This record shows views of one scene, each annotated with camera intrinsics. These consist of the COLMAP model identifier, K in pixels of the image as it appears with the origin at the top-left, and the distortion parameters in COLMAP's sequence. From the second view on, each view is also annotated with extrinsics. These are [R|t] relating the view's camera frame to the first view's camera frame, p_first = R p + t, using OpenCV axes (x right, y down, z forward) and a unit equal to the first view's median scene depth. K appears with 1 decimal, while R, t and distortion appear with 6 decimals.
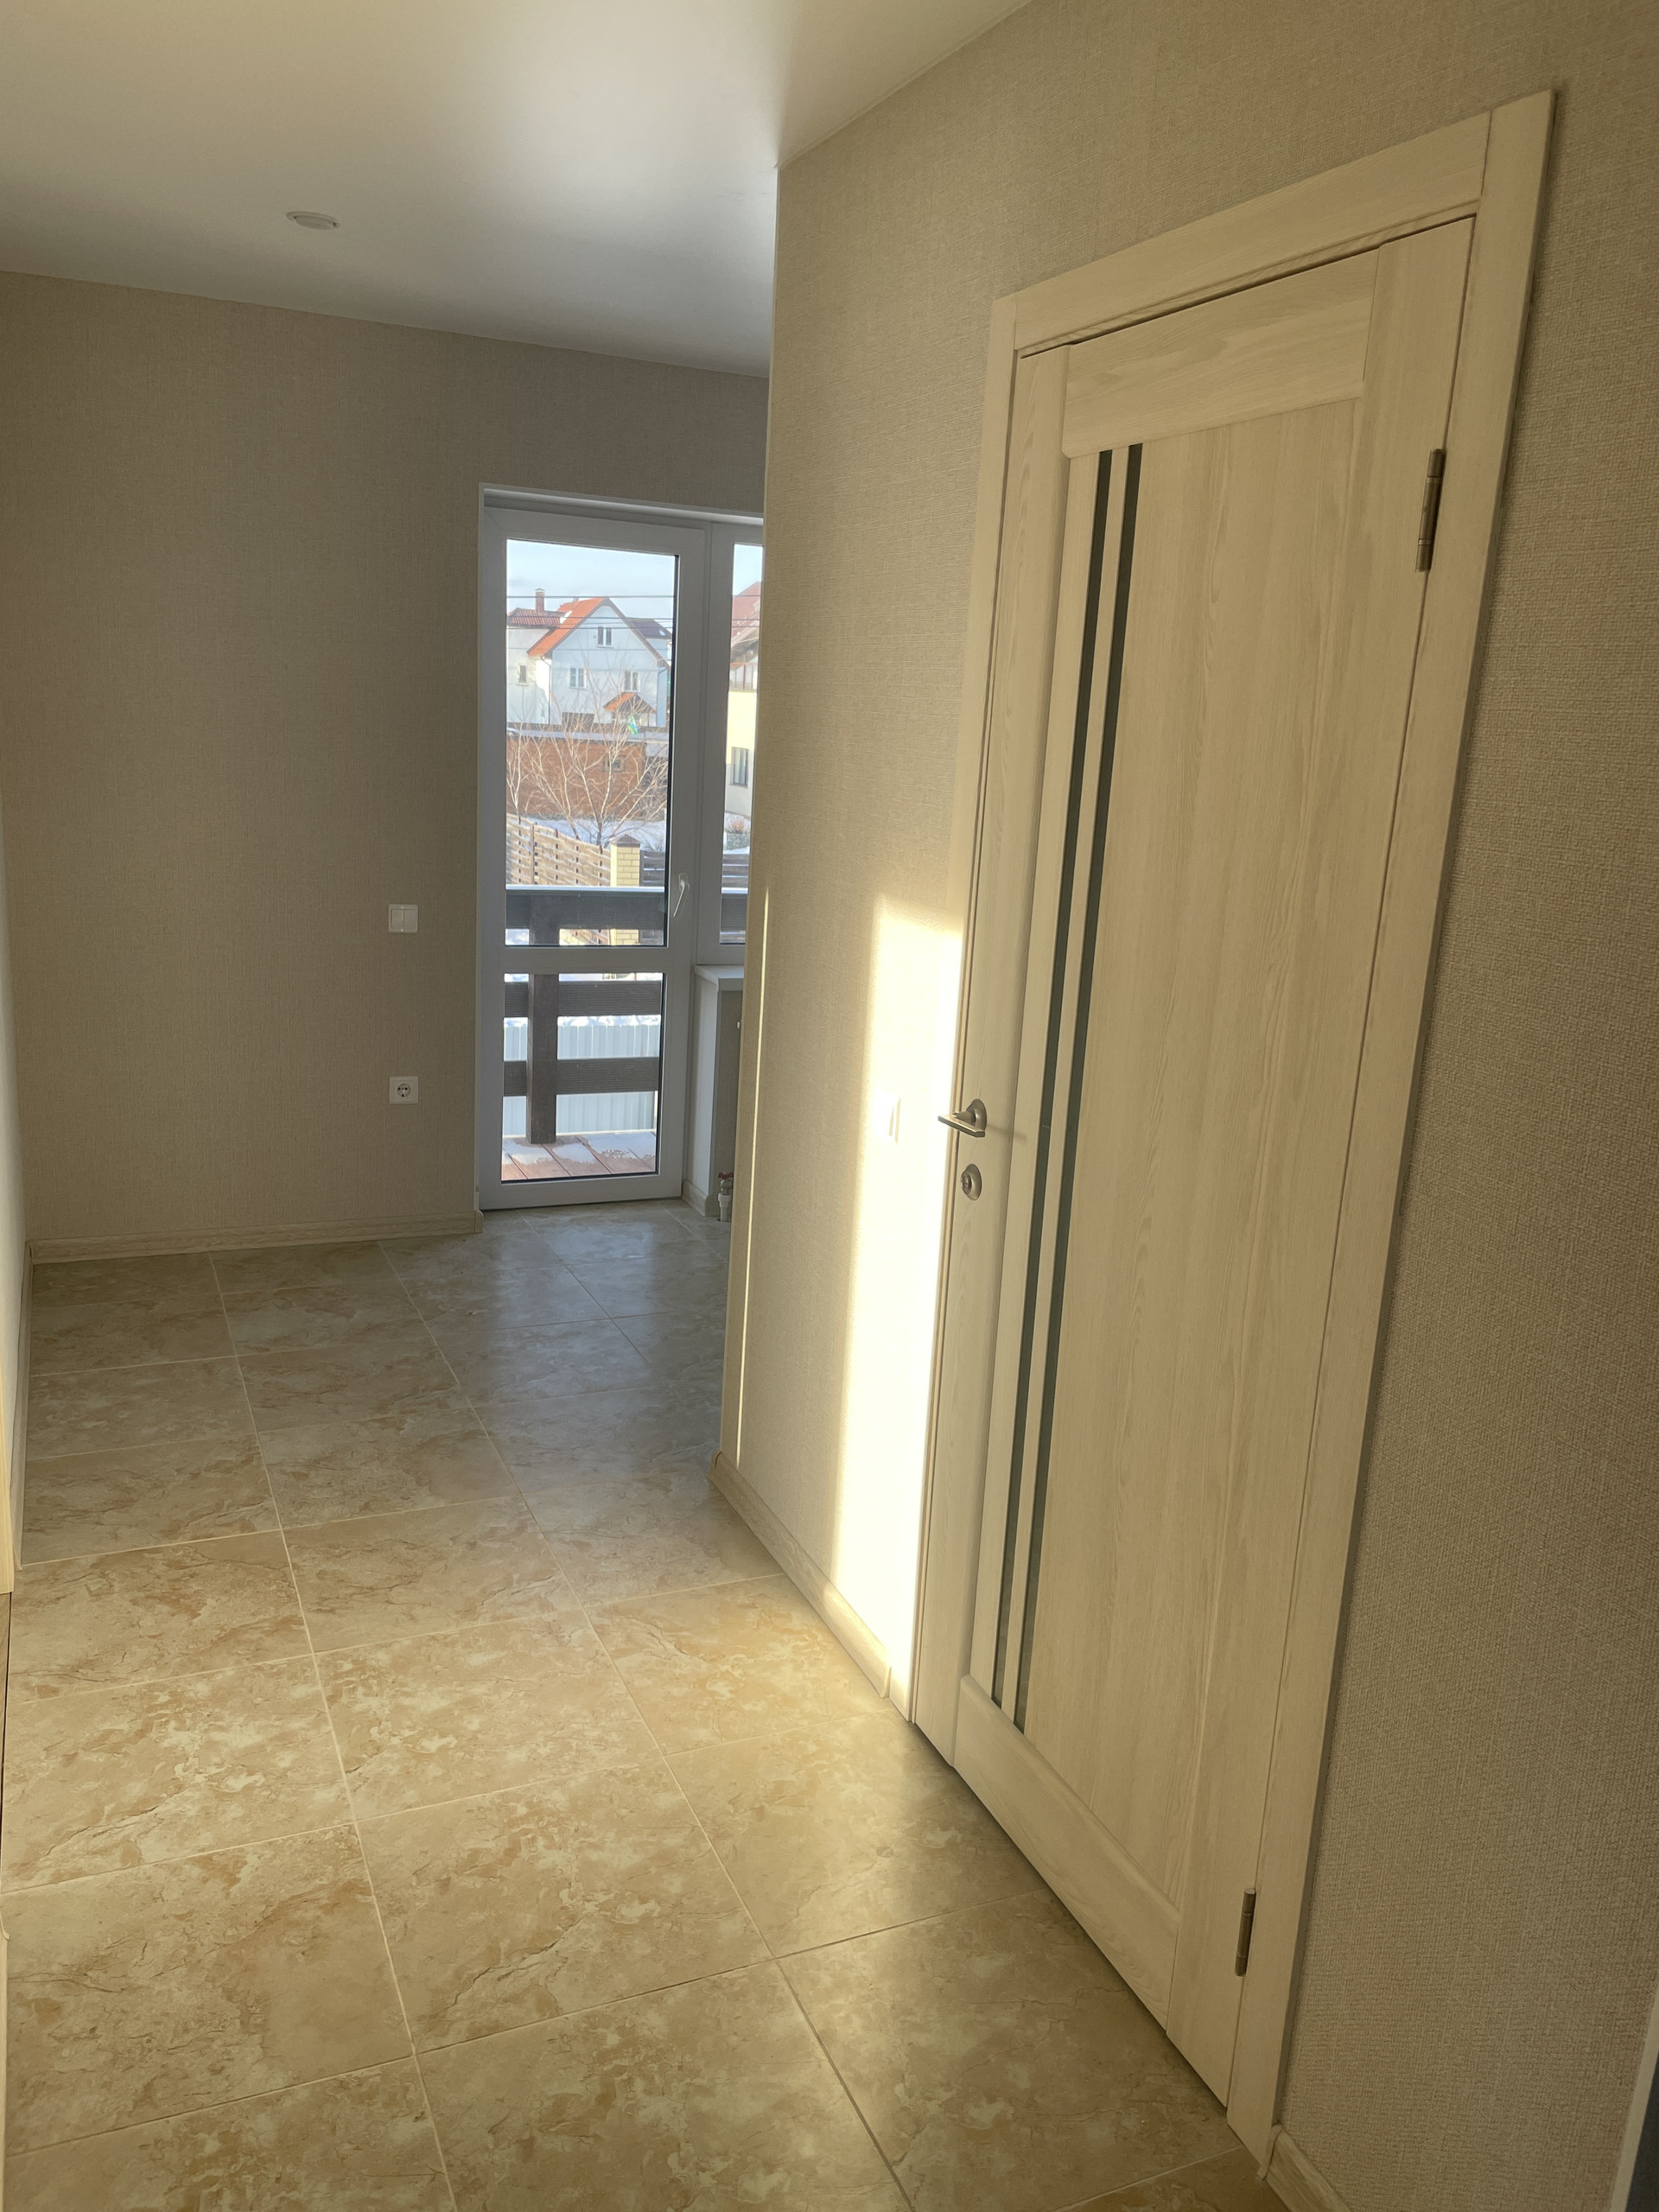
lens RADIAL K [[1694.8, 0, 829.4], [0, 1694.8, 1100.9], [0, 0, 1]] dist [0.066464, -0.085527]
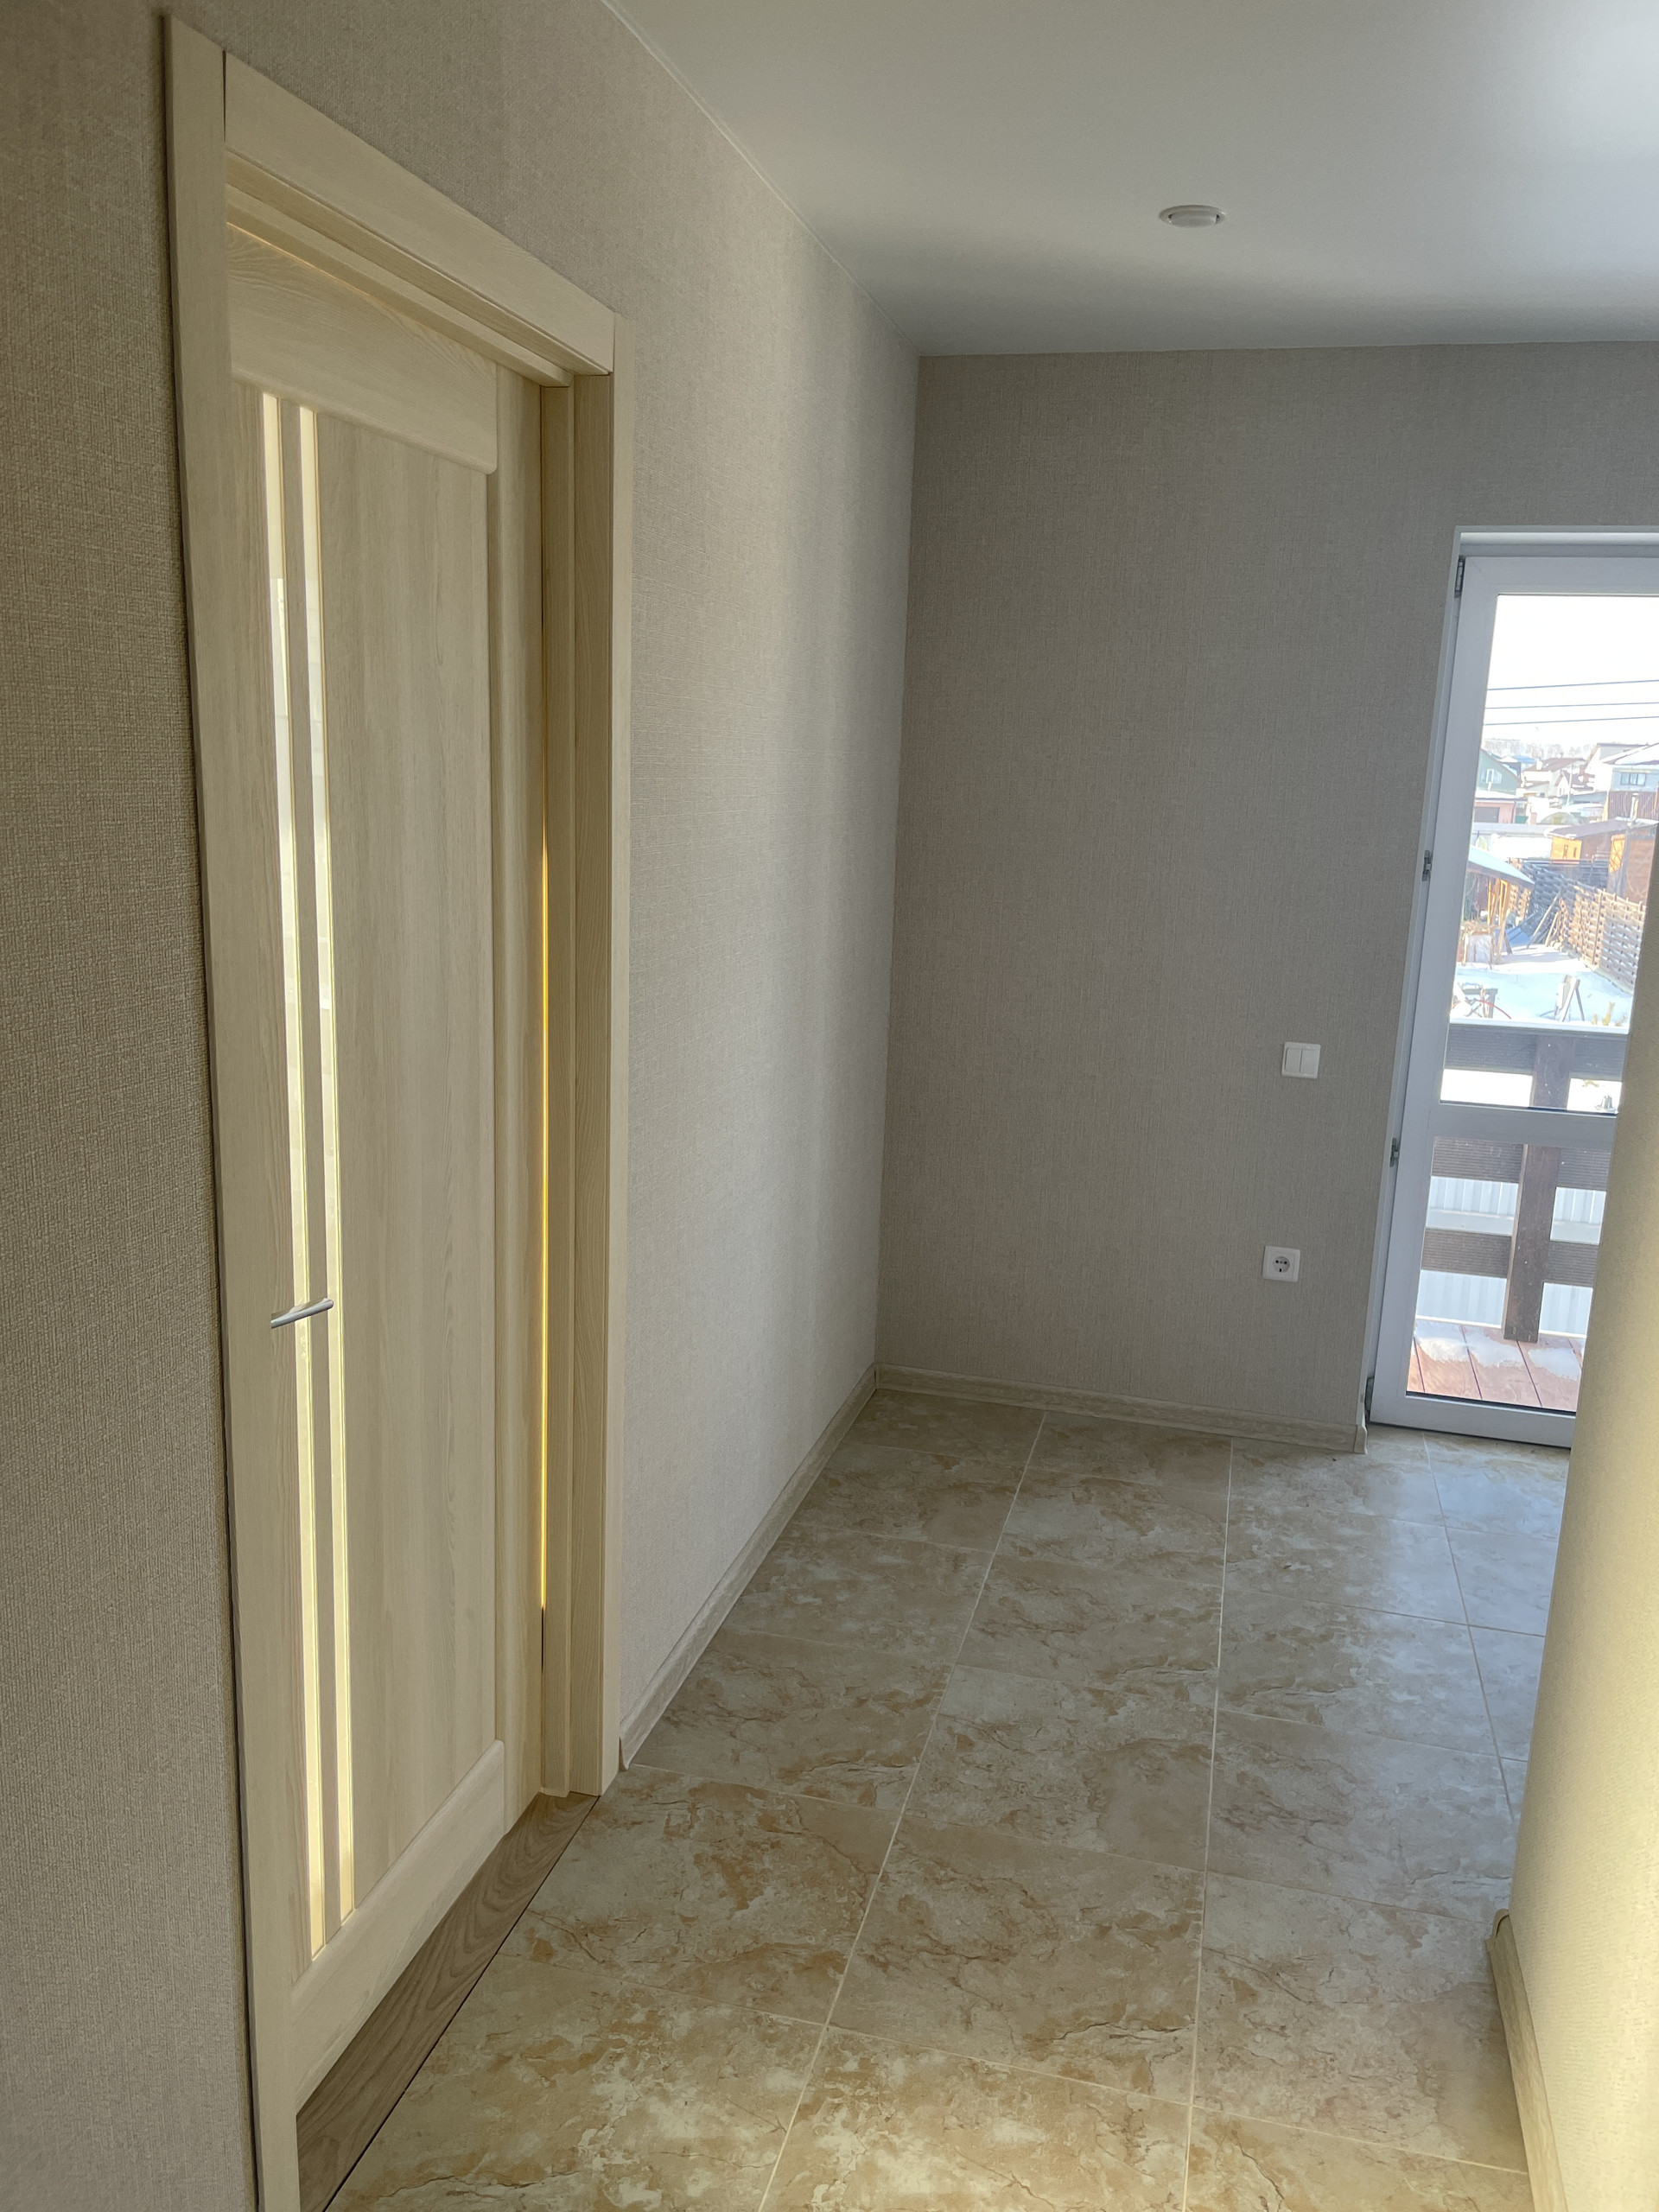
lens RADIAL K [[1694.8, 0, 833.5], [0, 1694.8, 1115.2], [0, 0, 1]] dist [0.066464, -0.085527]
pose [[0.788512, 0.103212, -0.606298, 0.093121], [-0.132068, 0.991236, -0.003018, -0.059862], [0.600673, 0.082452, 0.795232, 0.256942]]
